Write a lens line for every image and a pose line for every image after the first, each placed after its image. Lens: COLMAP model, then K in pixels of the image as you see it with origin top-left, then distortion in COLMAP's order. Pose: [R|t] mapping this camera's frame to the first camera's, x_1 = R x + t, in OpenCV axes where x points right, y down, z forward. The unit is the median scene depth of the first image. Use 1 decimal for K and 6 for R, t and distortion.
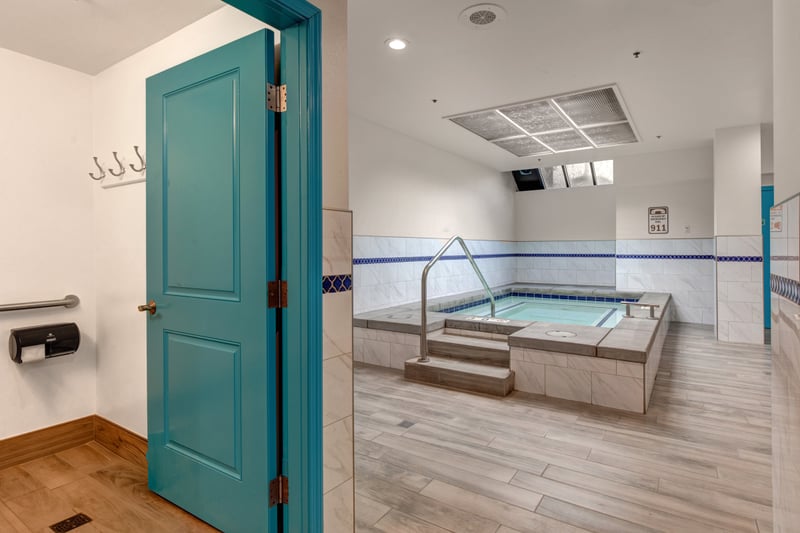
lens RADIAL K [[423.7, 0, 429.5], [0, 423.7, 244.3], [0, 0, 1]] dist [-0.003388, -0.000331]
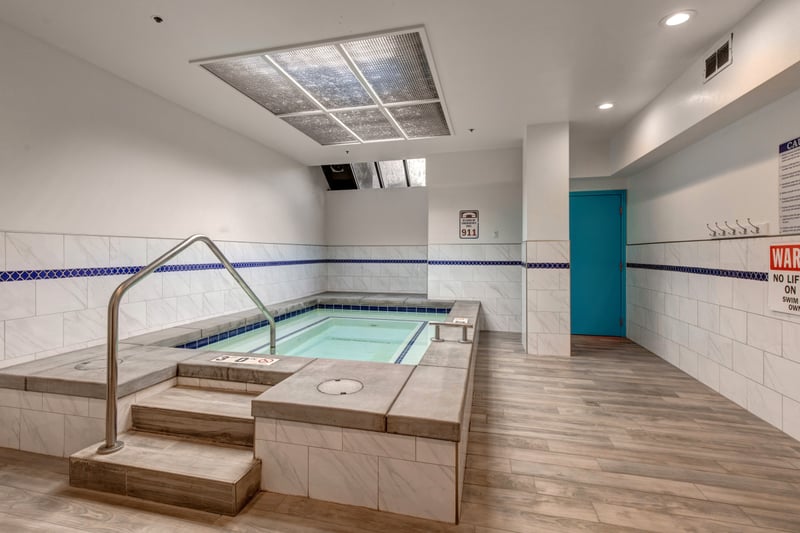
lens RADIAL K [[365.9, 0, 398.6], [0, 365.9, 254.1], [0, 0, 1]] dist [0.000910, -0.000021]
pose [[0.949660, 0.001819, 0.313276, 0.155849], [-0.005513, 0.999925, 0.010906, 0.002038], [-0.313233, -0.012084, 0.949600, 0.314623]]
